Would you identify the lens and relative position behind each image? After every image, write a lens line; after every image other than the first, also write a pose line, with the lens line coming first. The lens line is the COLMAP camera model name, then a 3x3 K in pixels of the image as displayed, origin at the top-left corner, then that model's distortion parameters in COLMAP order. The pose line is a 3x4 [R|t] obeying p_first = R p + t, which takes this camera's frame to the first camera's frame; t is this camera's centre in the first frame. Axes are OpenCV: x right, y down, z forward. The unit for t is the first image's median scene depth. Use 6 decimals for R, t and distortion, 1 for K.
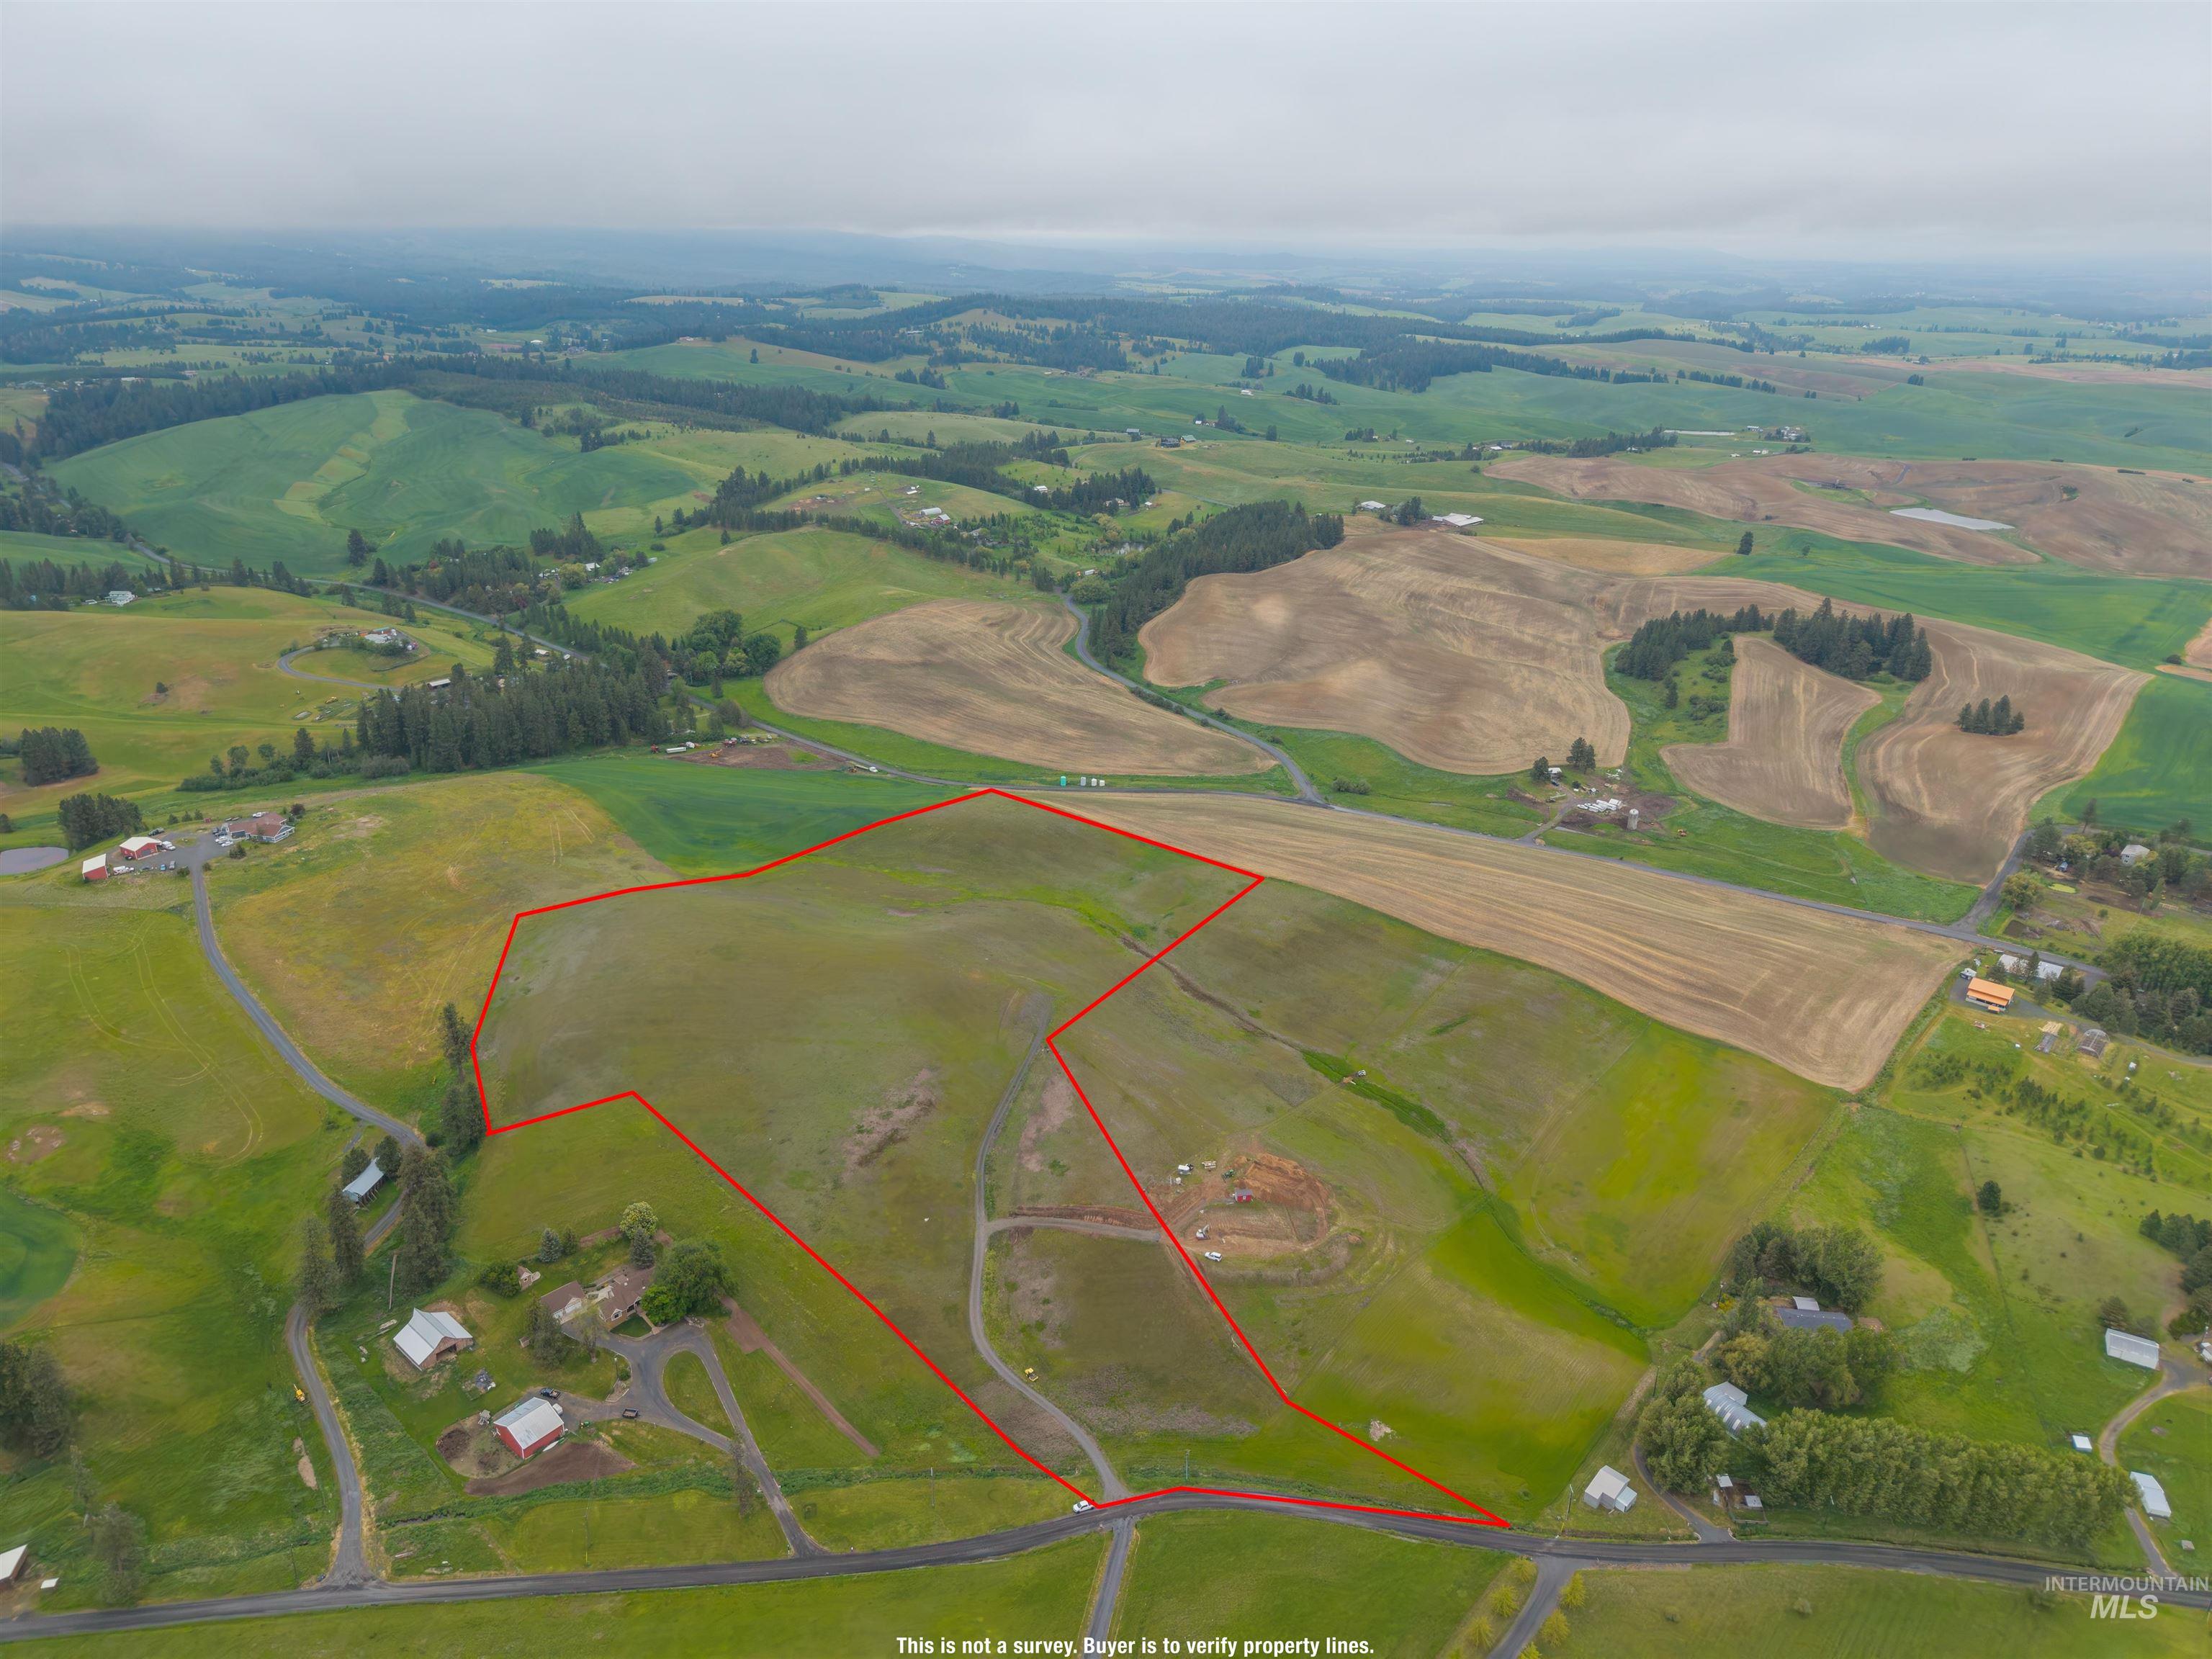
lens RADIAL K [[1475.4, 0, 1106.7], [0, 1475.4, 836.5], [0, 0, 1]] dist [0.023486, -0.023423]
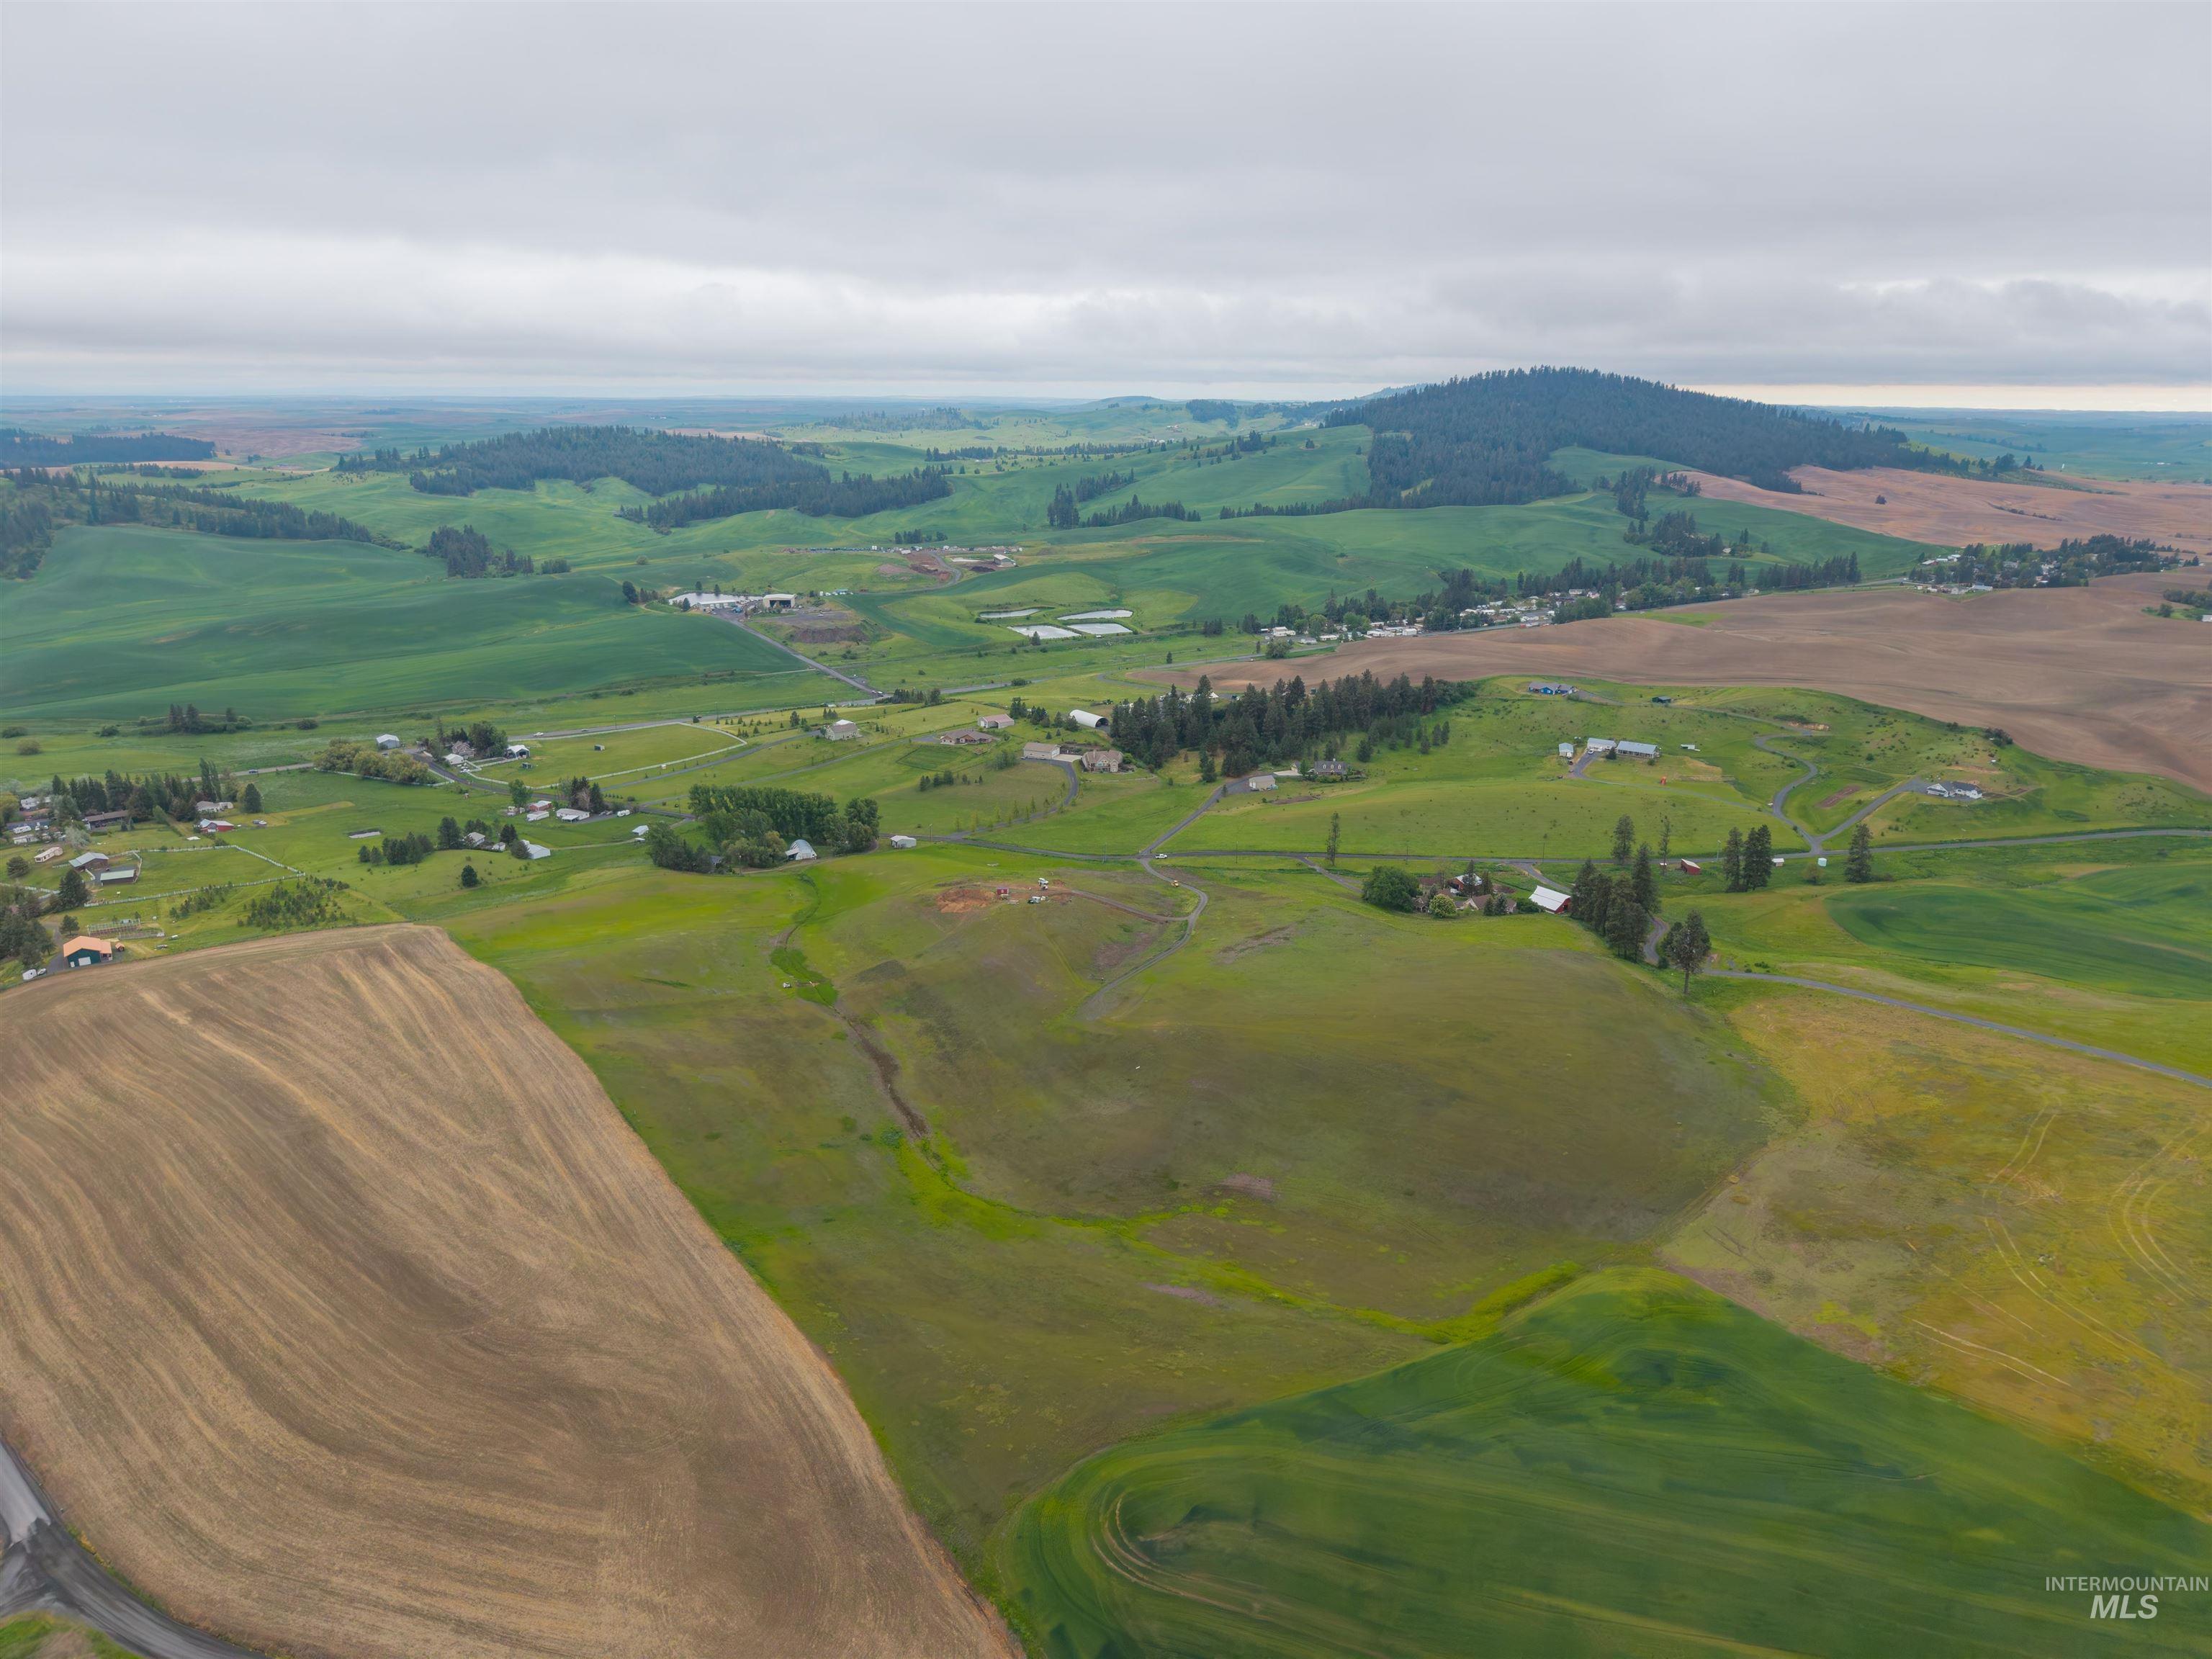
lens RADIAL K [[1475.4, 0, 1107.3], [0, 1475.4, 835.0], [0, 0, 1]] dist [0.023486, -0.023423]
pose [[-0.973037, -0.085037, 0.214401, -0.221795], [0.068237, 0.781810, 0.619771, -0.486312], [-0.220324, 0.617690, -0.754928, 1.521615]]
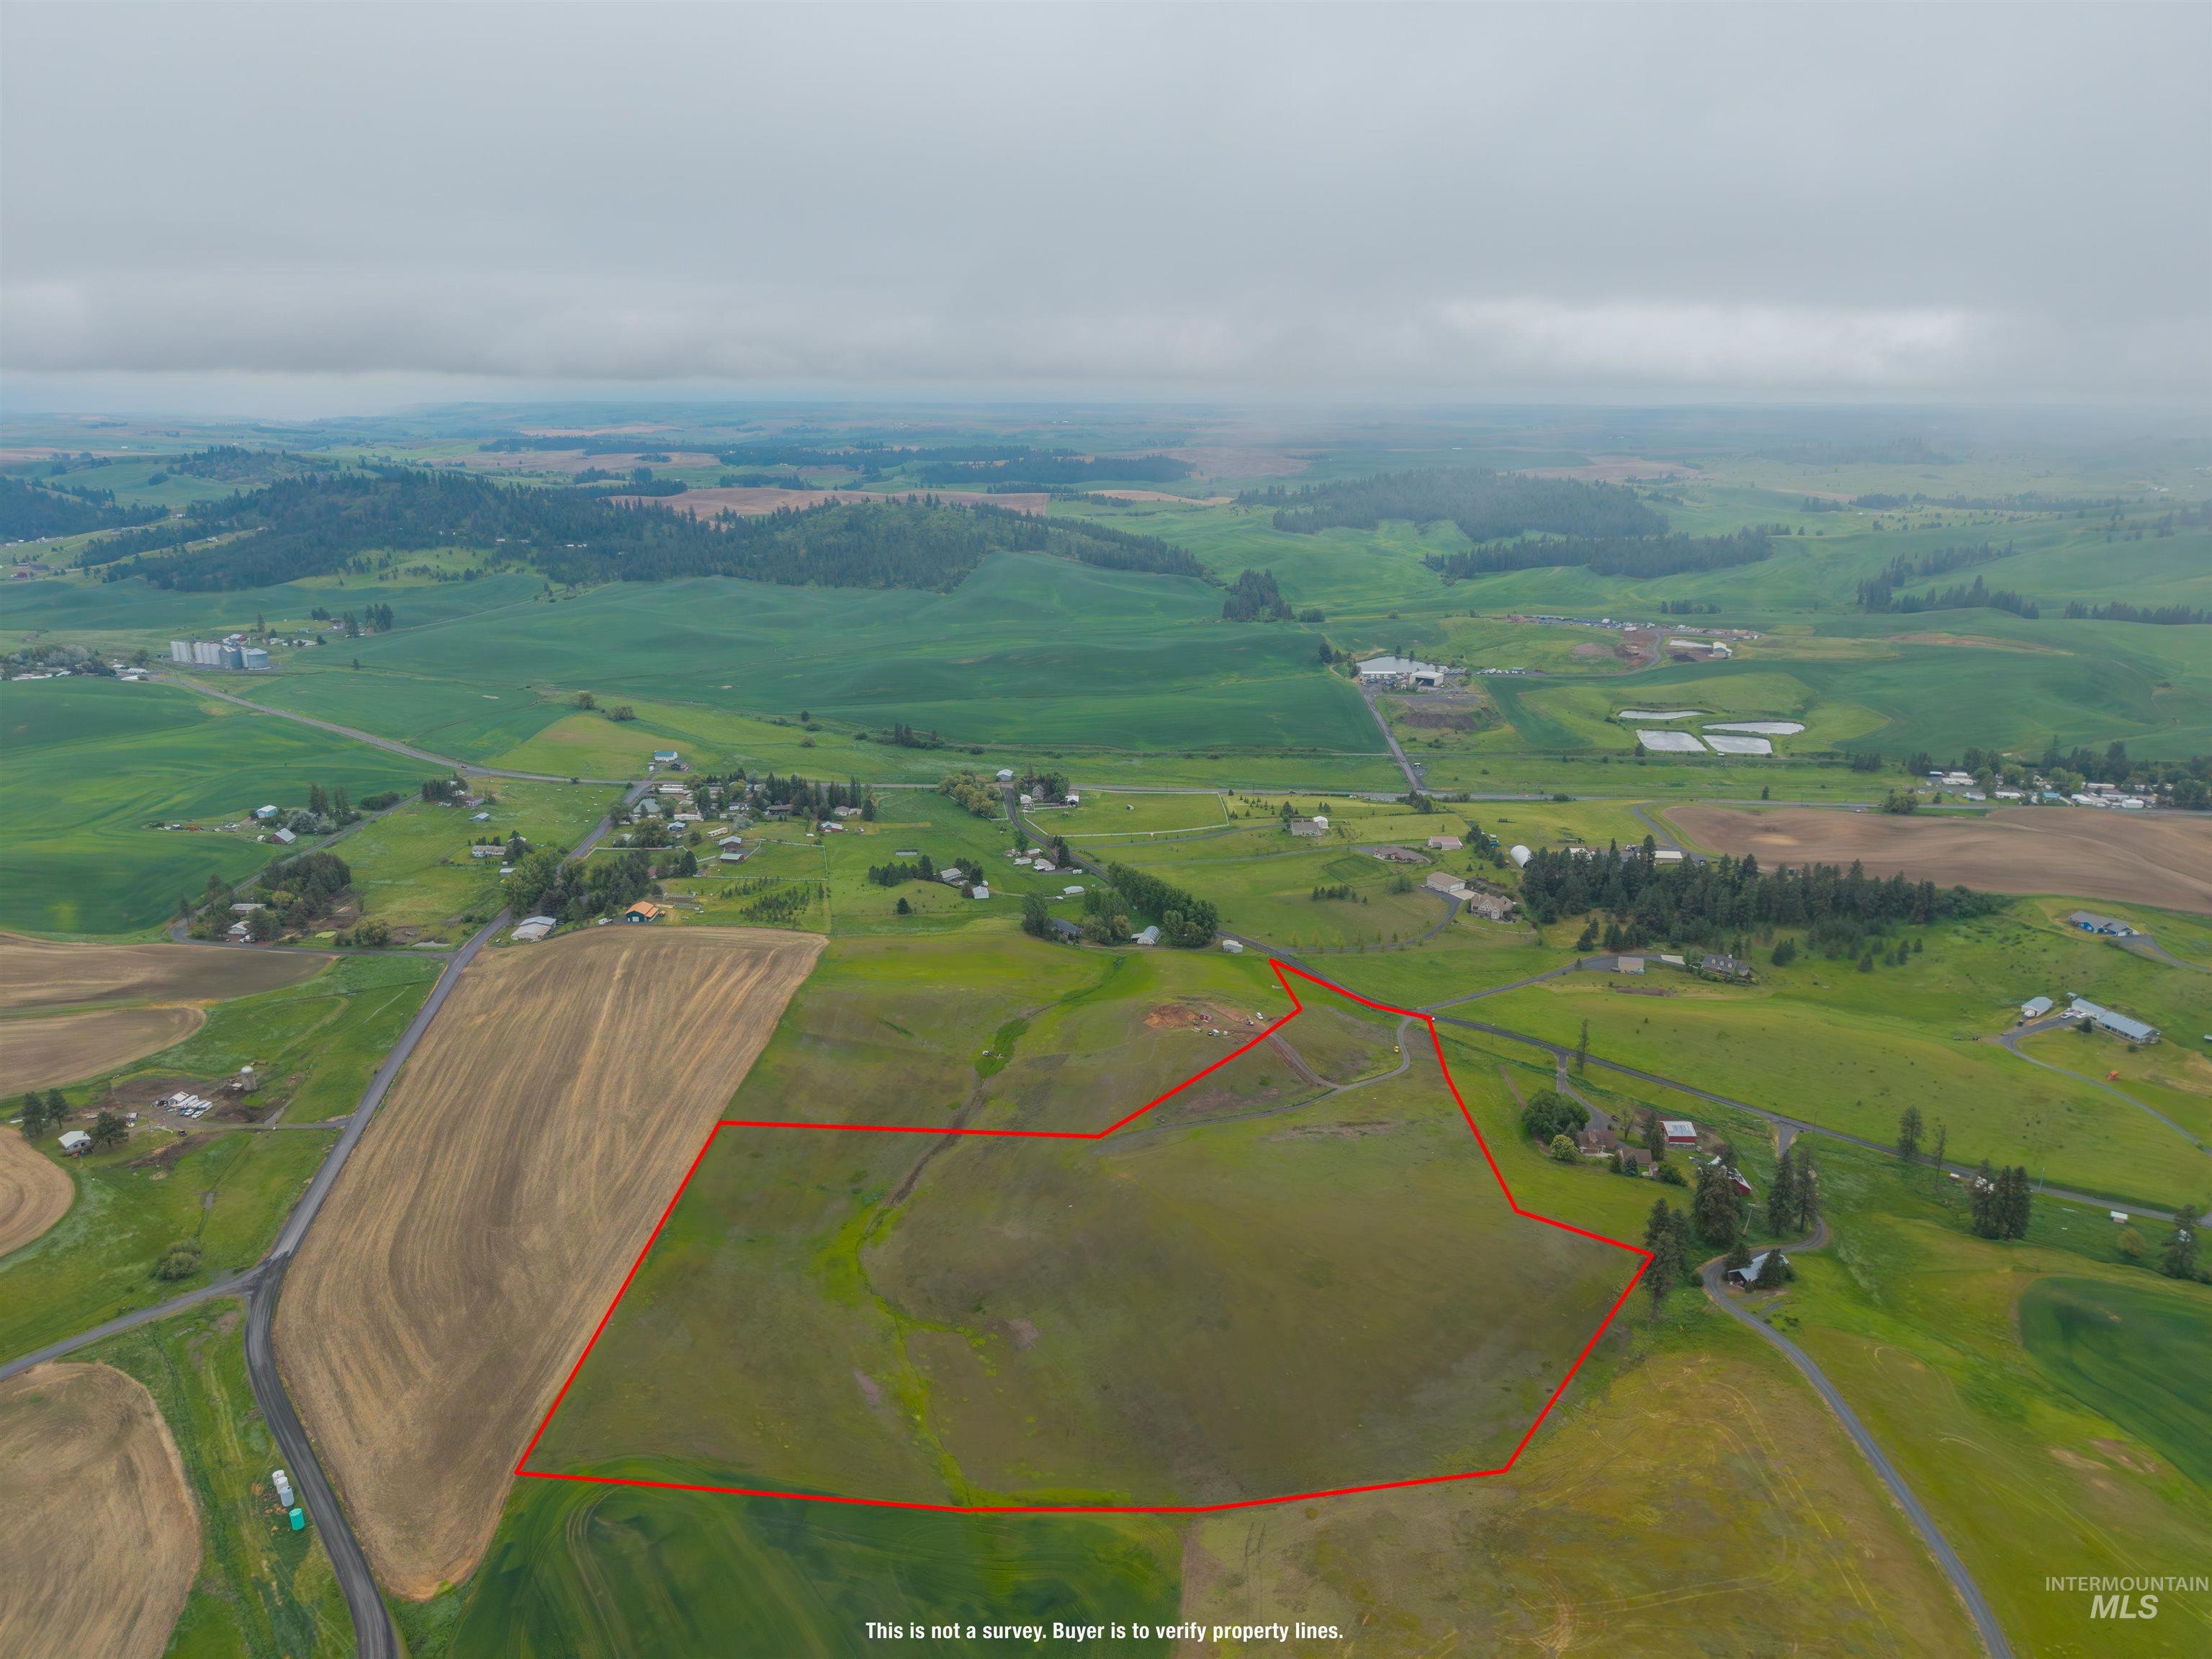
lens RADIAL K [[1475.4, 0, 1110.0], [0, 1475.4, 816.0], [0, 0, 1]] dist [0.023486, -0.023423]
pose [[-0.642490, -0.231021, 0.730641, -0.701615], [0.273462, 0.821570, 0.500241, -0.554214], [-0.715839, 0.521203, -0.464675, 1.291069]]
